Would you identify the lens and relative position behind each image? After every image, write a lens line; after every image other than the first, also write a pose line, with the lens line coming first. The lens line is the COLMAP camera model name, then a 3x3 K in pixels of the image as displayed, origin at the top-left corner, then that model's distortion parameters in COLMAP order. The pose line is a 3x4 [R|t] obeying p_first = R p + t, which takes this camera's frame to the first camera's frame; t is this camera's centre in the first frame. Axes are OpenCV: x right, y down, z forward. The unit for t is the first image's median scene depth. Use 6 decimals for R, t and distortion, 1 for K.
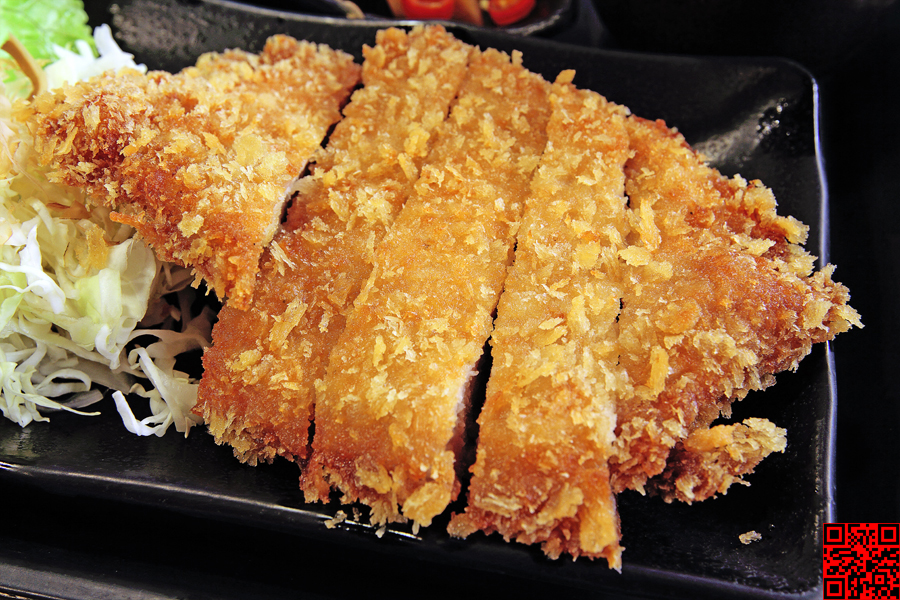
lens RADIAL K [[1132.2, 0, 449.3], [0, 1132.2, 300.8], [0, 0, 1]] dist [-0.022215, 0.000000]
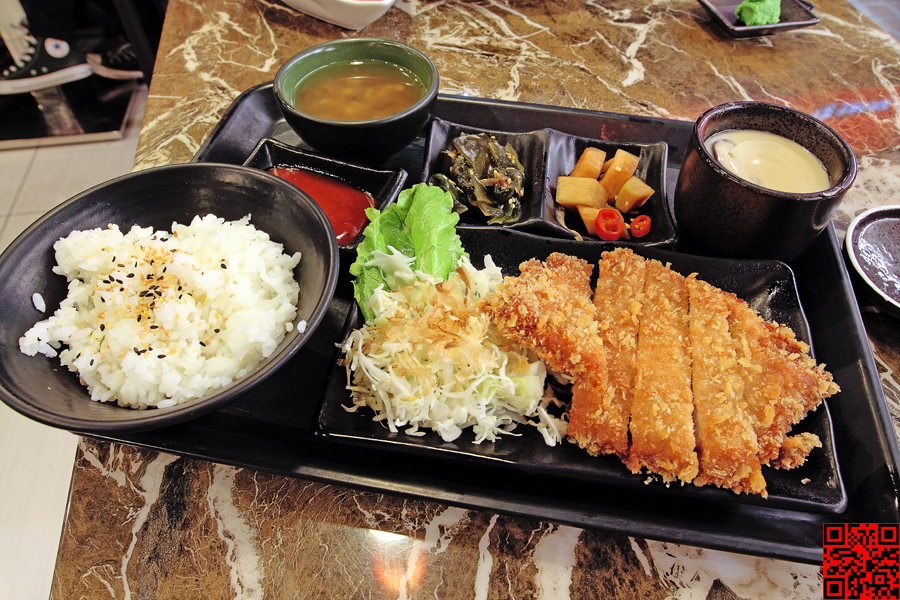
lens RADIAL K [[692.3, 0, 451.2], [0, 692.3, 298.5], [0, 0, 1]] dist [-0.012868, -0.002136]
pose [[0.998135, -0.018620, 0.058139, -0.559352], [0.018103, 0.999792, 0.009419, -0.207632], [-0.058303, -0.008349, 0.998264, -0.436903]]
